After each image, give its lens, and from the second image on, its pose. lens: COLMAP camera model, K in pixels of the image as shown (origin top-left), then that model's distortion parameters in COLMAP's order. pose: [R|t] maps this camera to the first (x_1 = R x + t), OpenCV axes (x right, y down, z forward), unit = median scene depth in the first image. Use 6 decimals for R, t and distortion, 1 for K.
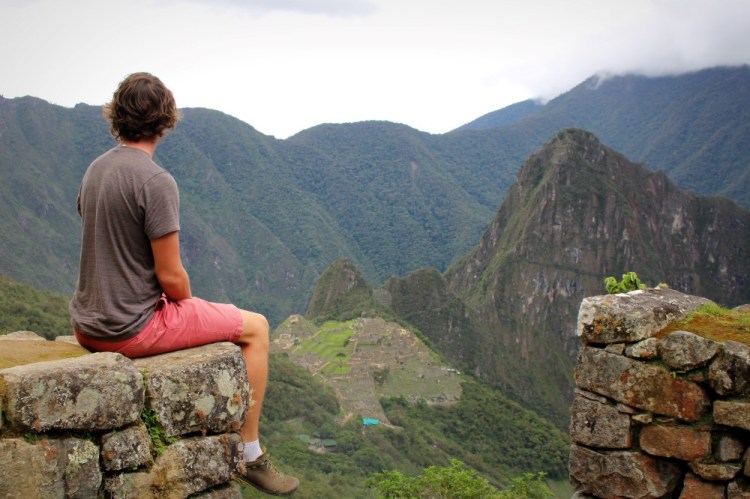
lens RADIAL K [[978.1, 0, 375.0], [0, 978.1, 249.5], [0, 0, 1]] dist [-0.089439, 0.030061]
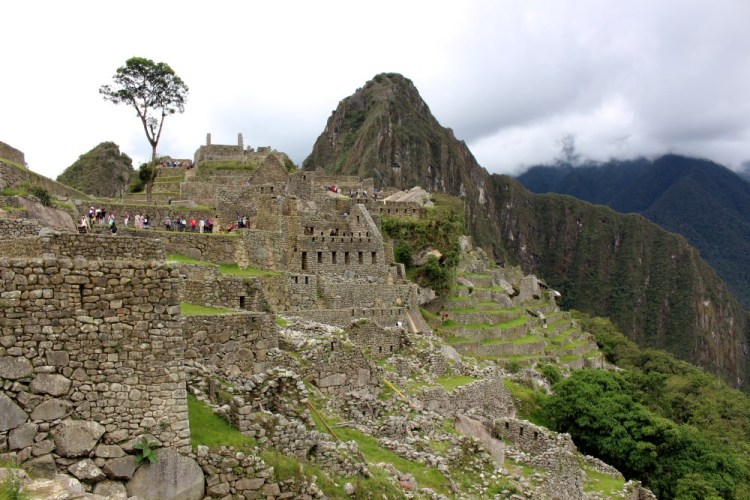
lens RADIAL K [[625.4, 0, 375.0], [0, 625.4, 250.0], [0, 0, 1]] dist [-0.163347, 0.123473]
pose [[0.919134, 0.005304, 0.393910, -0.023397], [0.032471, 0.995487, -0.089171, 0.082014], [-0.392605, 0.094751, 0.914813, 0.545354]]
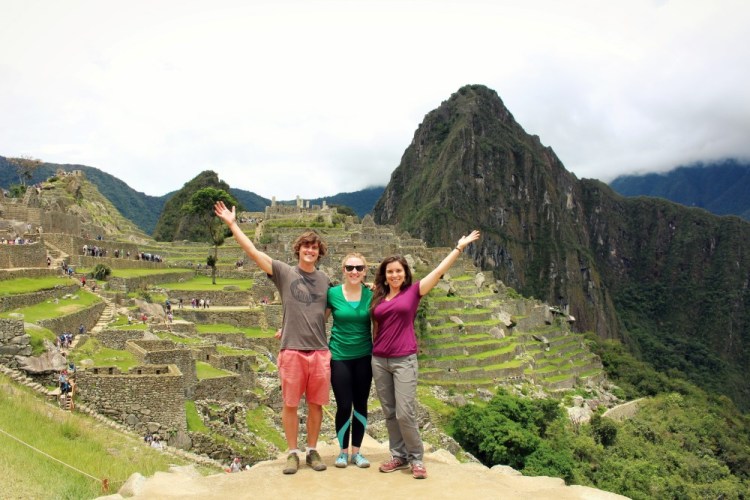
lens RADIAL K [[625.4, 0, 375.0], [0, 625.4, 250.0], [0, 0, 1]] dist [-0.163347, 0.123473]
pose [[0.970875, -0.003100, 0.239568, -0.019677], [0.025954, 0.995393, -0.092304, 0.077145], [-0.238179, 0.095834, 0.966482, 0.517035]]
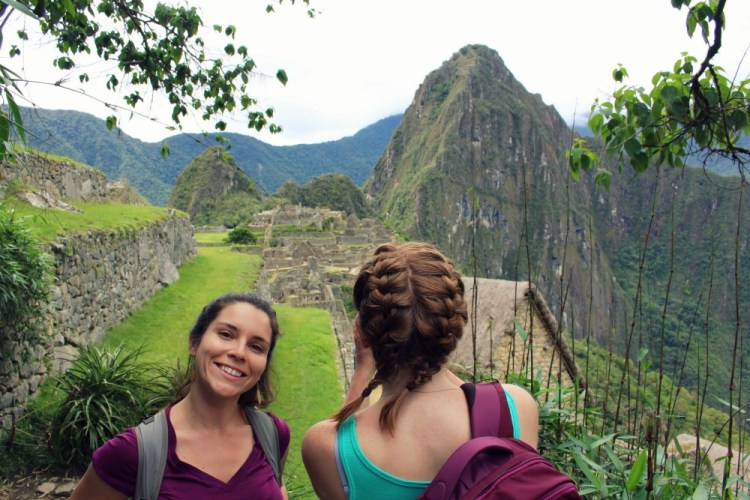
lens RADIAL K [[664.2, 0, 375.0], [0, 664.2, 250.0], [0, 0, 1]] dist [-0.129082, 0.012956]
pose [[0.973544, -0.015367, 0.227983, -0.024779], [0.017845, 0.999802, -0.008811, 0.068482], [-0.227802, 0.012646, 0.973625, 0.465083]]
